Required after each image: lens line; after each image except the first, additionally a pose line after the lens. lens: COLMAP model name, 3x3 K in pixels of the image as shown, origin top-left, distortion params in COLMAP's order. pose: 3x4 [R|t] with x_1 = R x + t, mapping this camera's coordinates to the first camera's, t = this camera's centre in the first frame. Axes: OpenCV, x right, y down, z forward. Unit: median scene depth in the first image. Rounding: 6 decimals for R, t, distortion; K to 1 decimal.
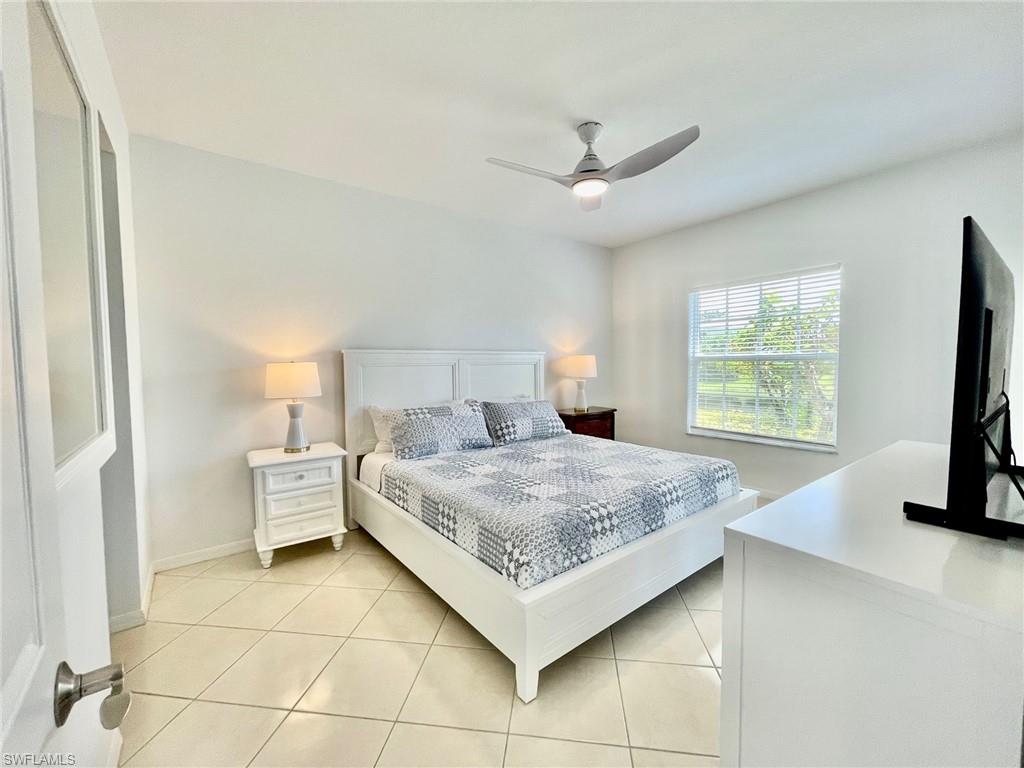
lens RADIAL K [[403.3, 0, 503.4], [0, 403.3, 382.5], [0, 0, 1]] dist [0.001662, -0.000055]
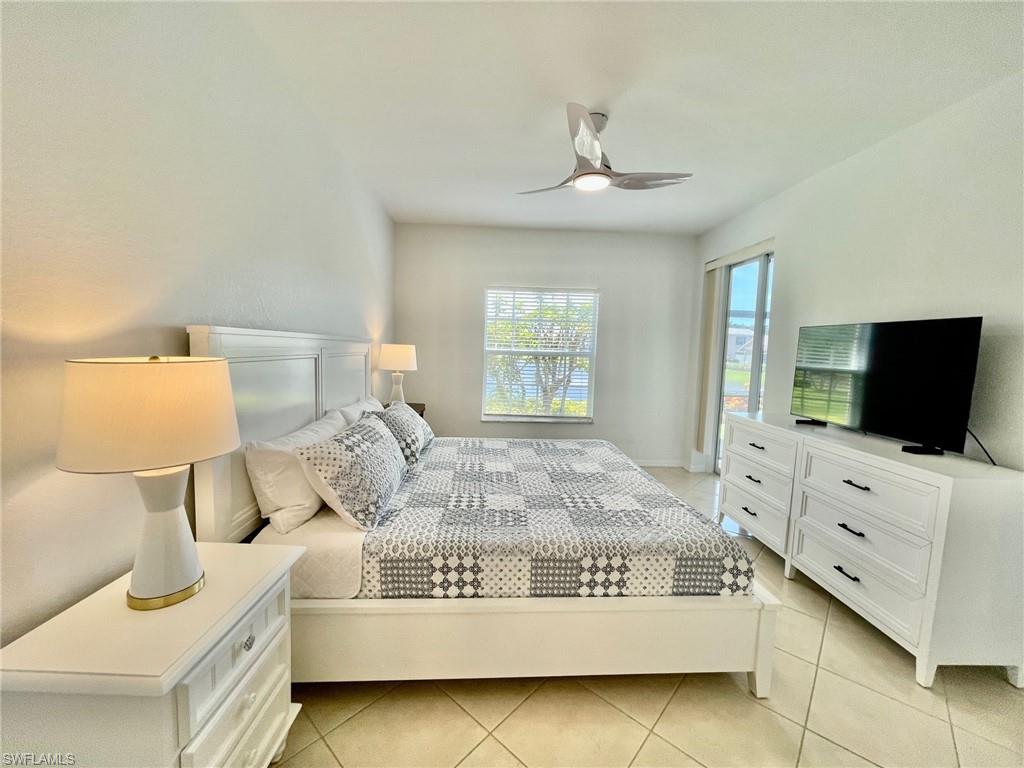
lens RADIAL K [[403.3, 0, 511.7], [0, 403.3, 388.9], [0, 0, 1]] dist [0.001662, -0.000055]
pose [[0.558228, -0.052668, 0.828014, -0.540548], [0.000377, 0.997999, 0.063227, -0.039121], [-0.829687, -0.034983, 0.557131, 0.457420]]
